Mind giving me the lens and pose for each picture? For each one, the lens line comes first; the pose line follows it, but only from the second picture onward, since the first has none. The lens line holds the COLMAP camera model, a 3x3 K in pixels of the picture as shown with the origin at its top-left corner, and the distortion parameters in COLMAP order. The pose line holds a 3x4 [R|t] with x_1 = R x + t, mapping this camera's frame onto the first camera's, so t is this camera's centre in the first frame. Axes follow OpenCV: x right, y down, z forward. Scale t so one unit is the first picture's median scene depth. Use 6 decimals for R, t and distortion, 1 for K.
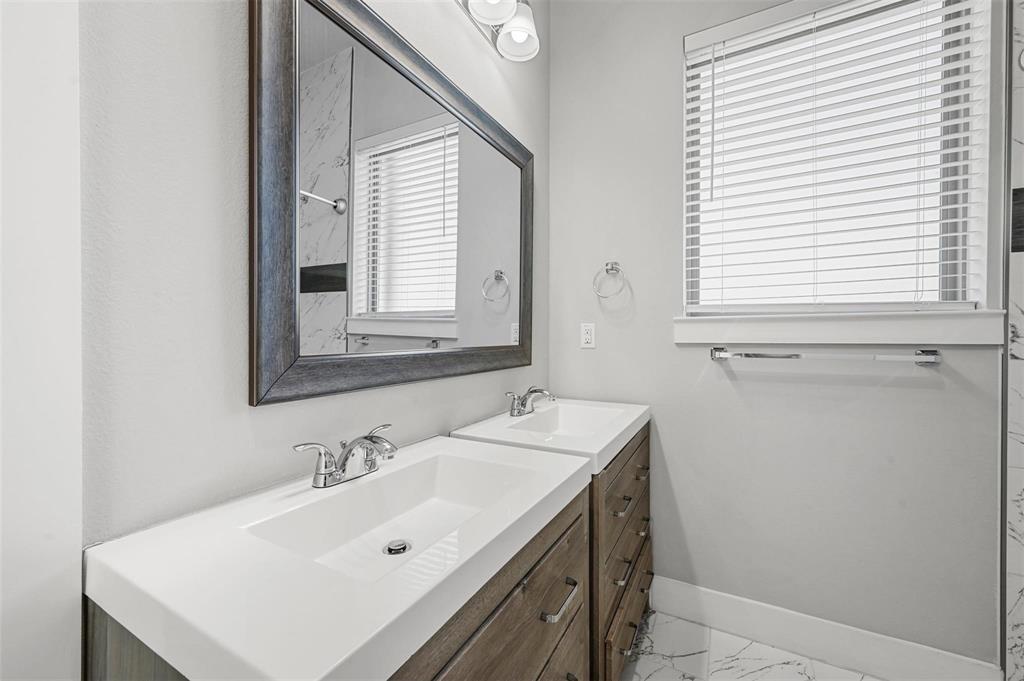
lens RADIAL K [[406.0, 0, 508.9], [0, 406.0, 340.1], [0, 0, 1]] dist [0.001288, 0.000328]
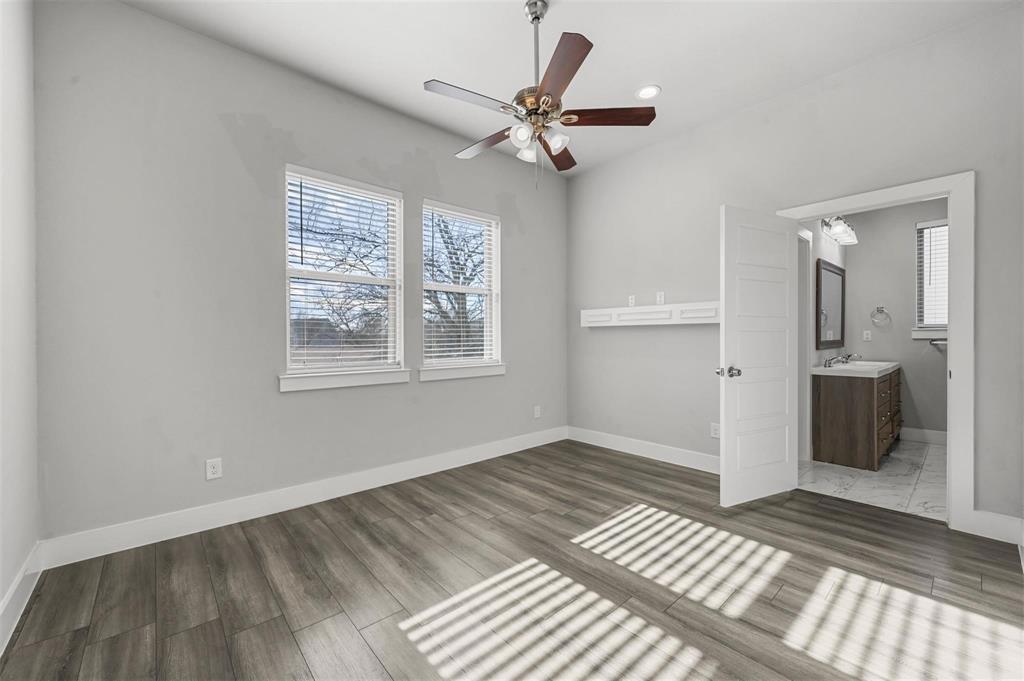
lens RADIAL K [[406.0, 0, 508.9], [0, 406.0, 340.1], [0, 0, 1]] dist [0.001288, 0.000328]
pose [[0.938289, -0.000672, -0.345853, -1.115529], [0.000853, 1.000000, 0.000370, 0.014859], [0.345852, -0.000642, 0.938289, -2.346904]]
